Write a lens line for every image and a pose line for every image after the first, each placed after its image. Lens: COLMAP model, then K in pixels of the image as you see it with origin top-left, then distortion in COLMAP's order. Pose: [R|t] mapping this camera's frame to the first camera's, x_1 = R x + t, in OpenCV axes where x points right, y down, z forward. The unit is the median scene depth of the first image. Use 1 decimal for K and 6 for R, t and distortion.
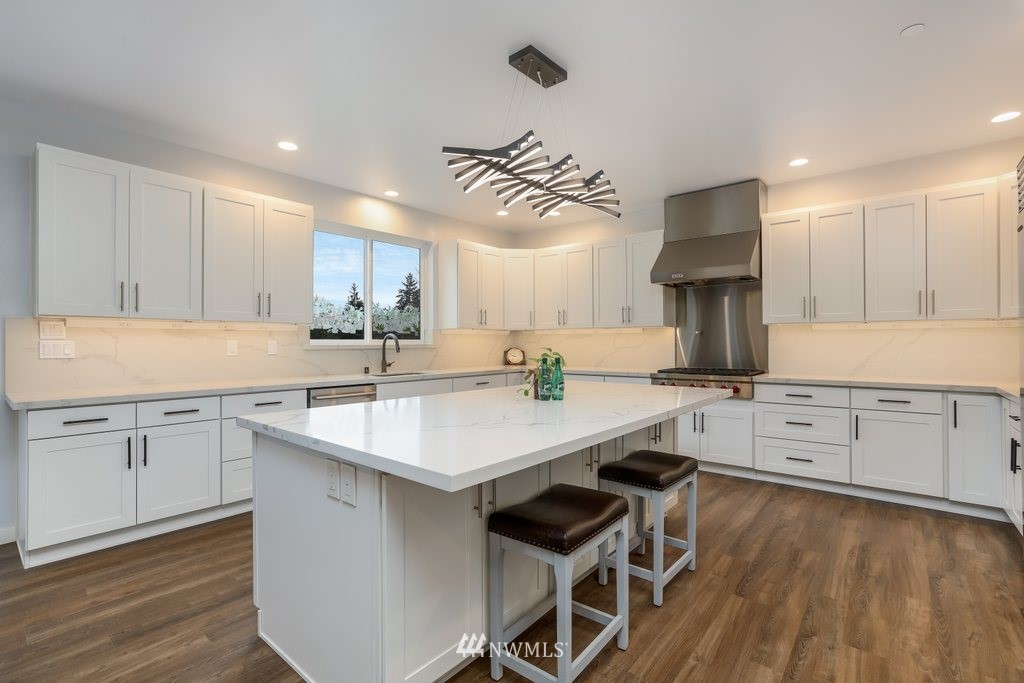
lens RADIAL K [[468.1, 0, 512.0], [0, 468.1, 341.5], [0, 0, 1]] dist [-0.034478, 0.017724]
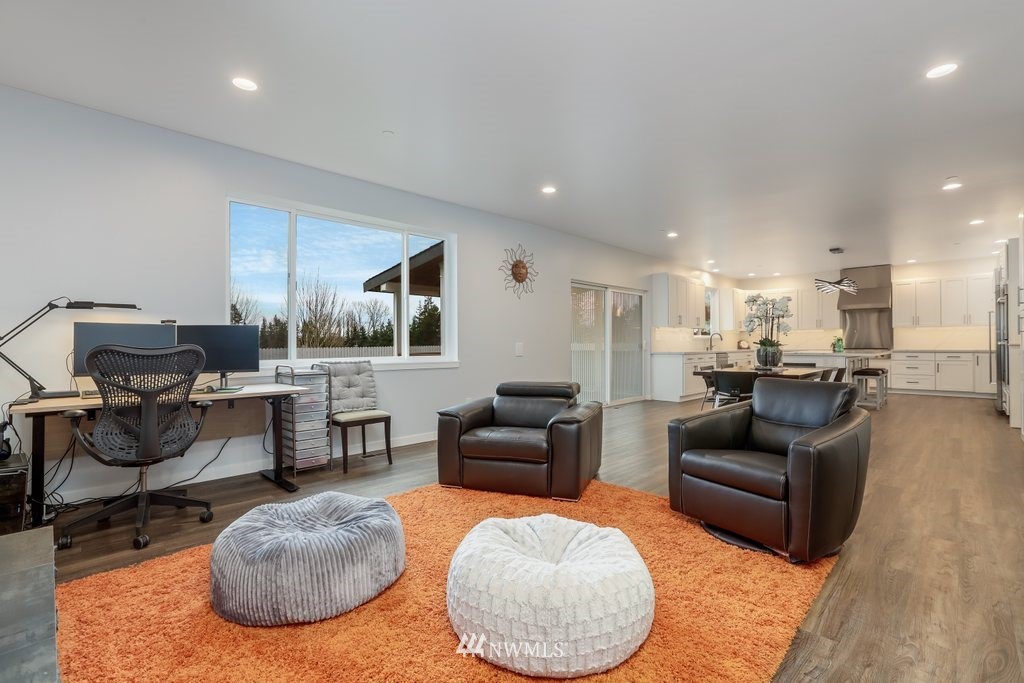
lens RADIAL K [[463.6, 0, 515.3], [0, 463.6, 344.9], [0, 0, 1]] dist [-0.001481, 0.000235]
pose [[0.998105, -0.003182, -0.061453, -1.144895], [0.003380, 0.999989, 0.003124, 0.033841], [0.061443, -0.003326, 0.998105, -1.362938]]
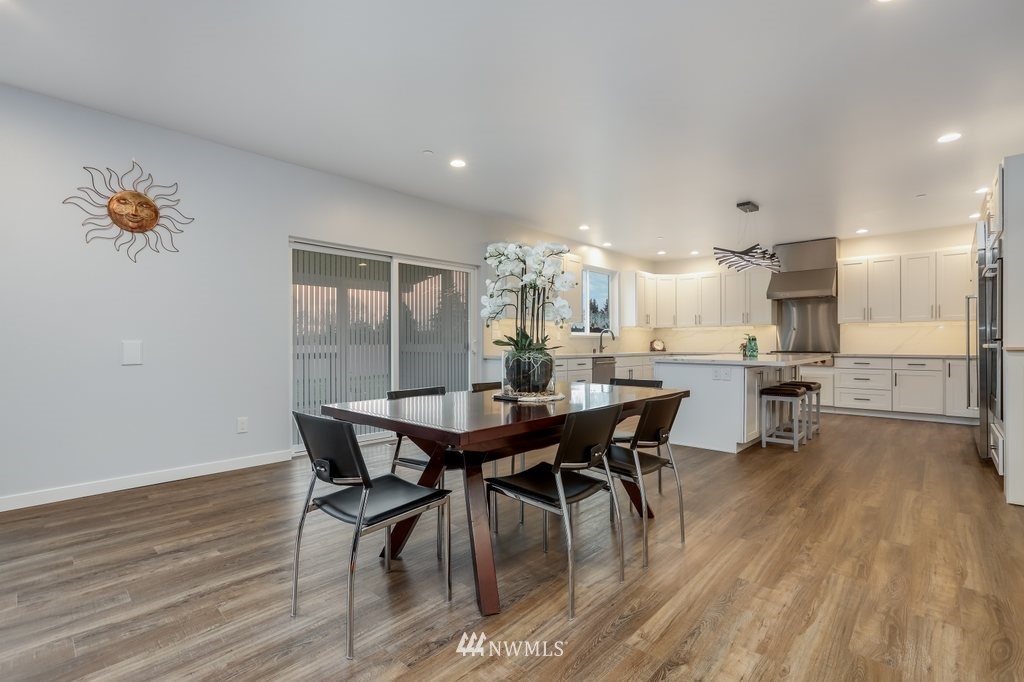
lens RADIAL K [[461.2, 0, 509.2], [0, 461.2, 346.9], [0, 0, 1]] dist [-0.037520, 0.015281]
pose [[0.998682, 0.002449, -0.051269, -0.549159], [-0.002008, 0.999960, 0.008667, 0.034632], [0.051288, -0.008552, 0.998647, -0.689716]]
